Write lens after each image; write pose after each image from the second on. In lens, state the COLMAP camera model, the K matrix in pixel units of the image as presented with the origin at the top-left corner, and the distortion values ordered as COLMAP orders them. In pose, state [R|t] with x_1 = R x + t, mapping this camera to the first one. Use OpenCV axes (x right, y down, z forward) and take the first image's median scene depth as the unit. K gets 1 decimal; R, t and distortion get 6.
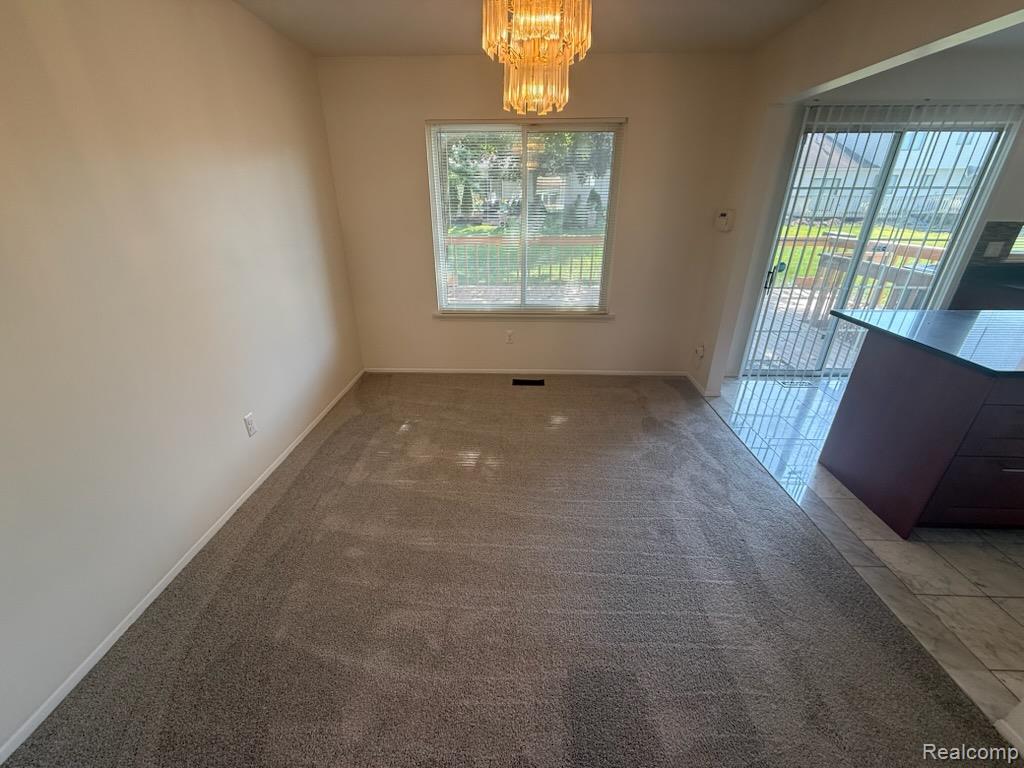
lens RADIAL K [[411.0, 0, 507.6], [0, 411.0, 384.5], [0, 0, 1]] dist [0.000355, -0.000340]
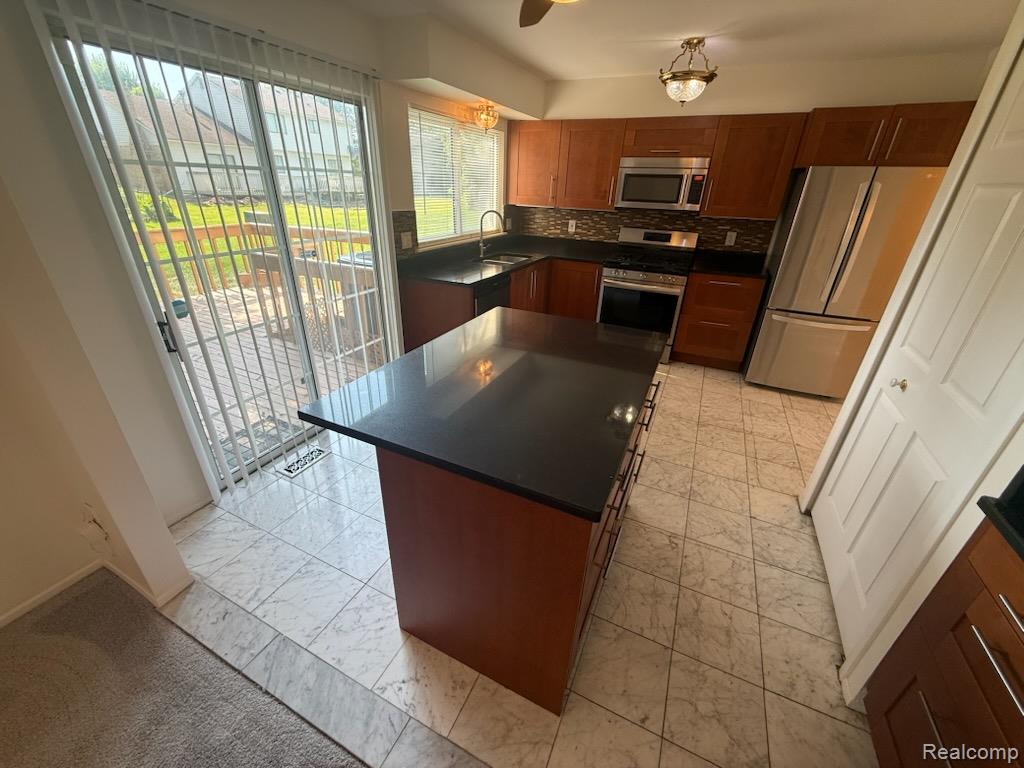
lens RADIAL K [[401.2, 0, 516.6], [0, 401.2, 384.5], [0, 0, 1]] dist [-0.008623, -0.000229]
pose [[0.384253, -0.397074, 0.833476, 0.373154], [0.347111, 0.898682, 0.268112, -0.189364], [-0.855490, 0.186285, 0.483150, 0.394303]]
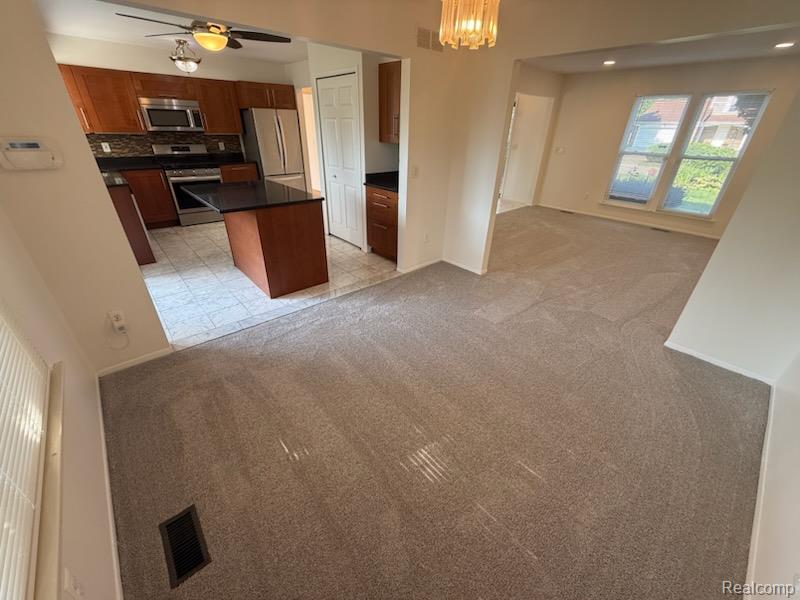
lens RADIAL K [[321.1, 0, 396.6], [0, 321.1, 300.4], [0, 0, 1]] dist [0.000355, -0.000340]
pose [[-0.691646, -0.359021, 0.626682, -0.307876], [0.273831, 0.672558, 0.687519, -0.427032], [-0.668313, 0.647125, -0.366861, 0.917881]]
